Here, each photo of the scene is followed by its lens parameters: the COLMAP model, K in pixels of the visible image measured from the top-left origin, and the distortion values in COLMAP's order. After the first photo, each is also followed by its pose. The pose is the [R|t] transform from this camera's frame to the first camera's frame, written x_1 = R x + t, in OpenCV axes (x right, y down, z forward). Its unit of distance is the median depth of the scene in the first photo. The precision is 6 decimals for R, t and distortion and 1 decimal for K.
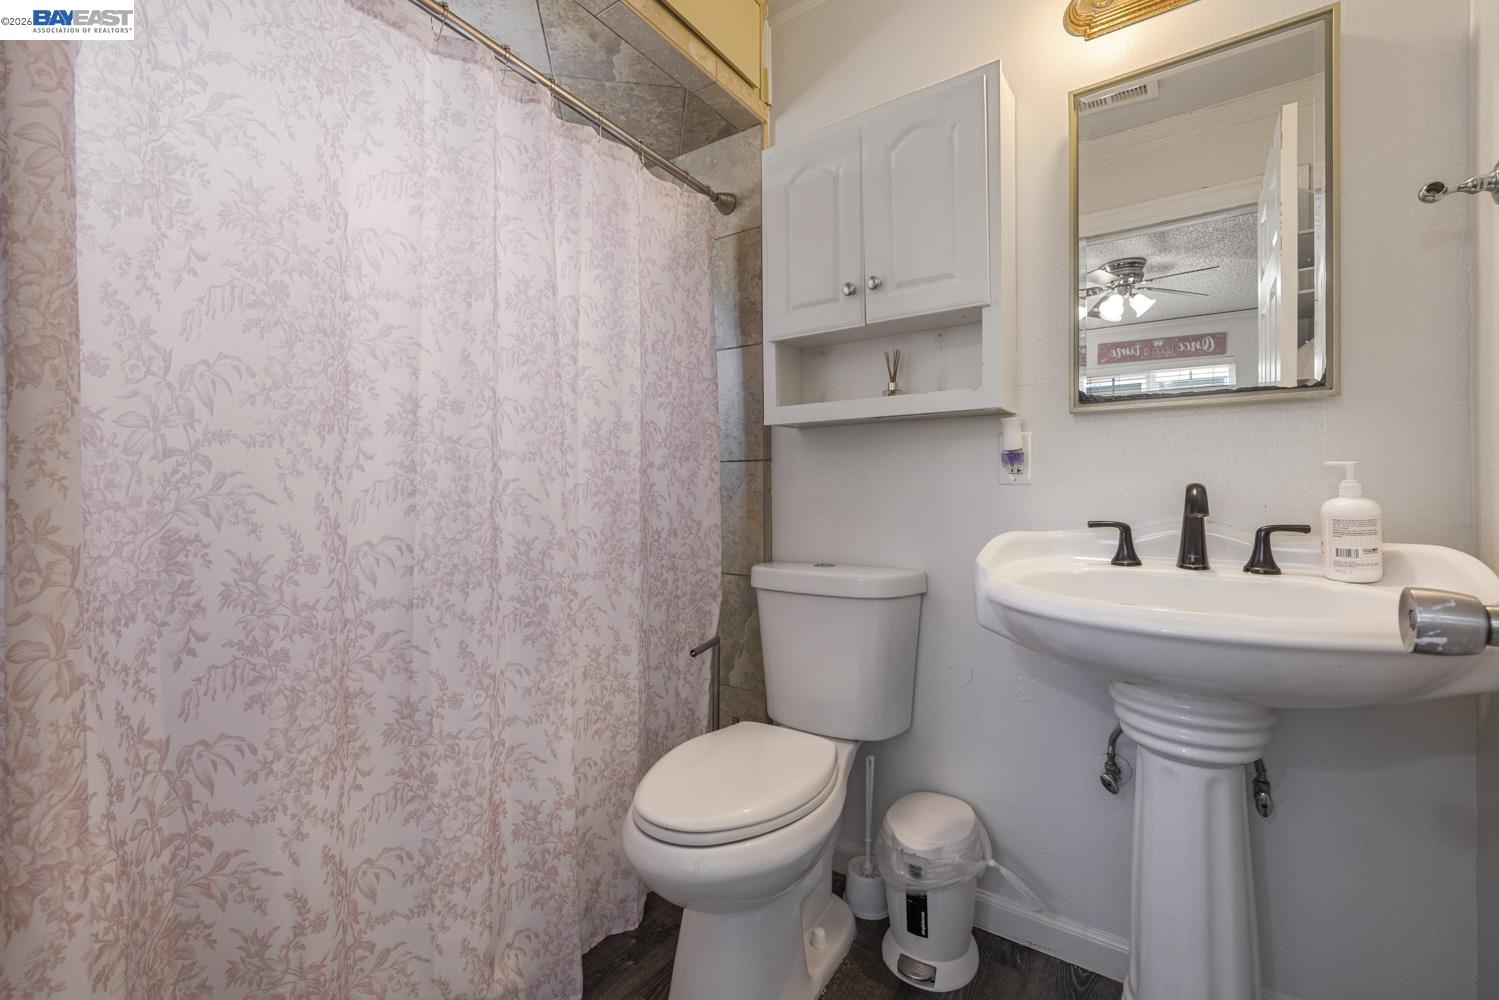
lens RADIAL K [[636.2, 0, 749.6], [0, 636.2, 498.4], [0, 0, 1]] dist [-0.000763, -0.001322]
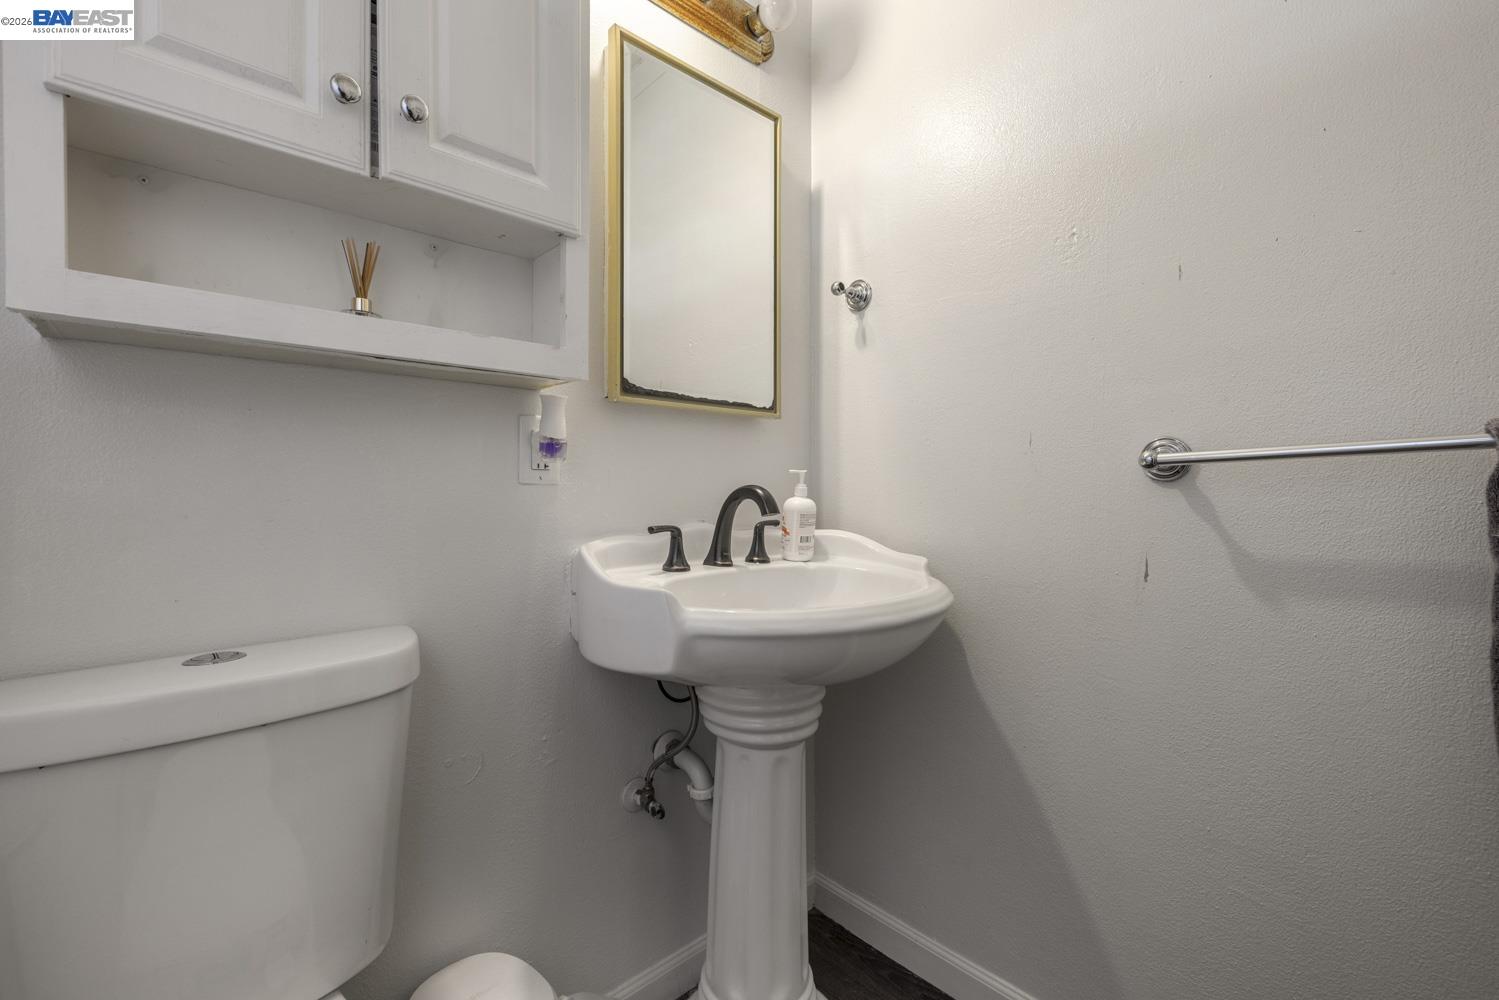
lens RADIAL K [[636.2, 0, 750.4], [0, 636.2, 492.6], [0, 0, 1]] dist [-0.000763, -0.001322]
pose [[0.212246, 0.002291, 0.977214, -0.325702], [0.014127, 0.999886, -0.005412, -0.005029], [-0.977114, 0.014954, 0.212189, 0.731150]]
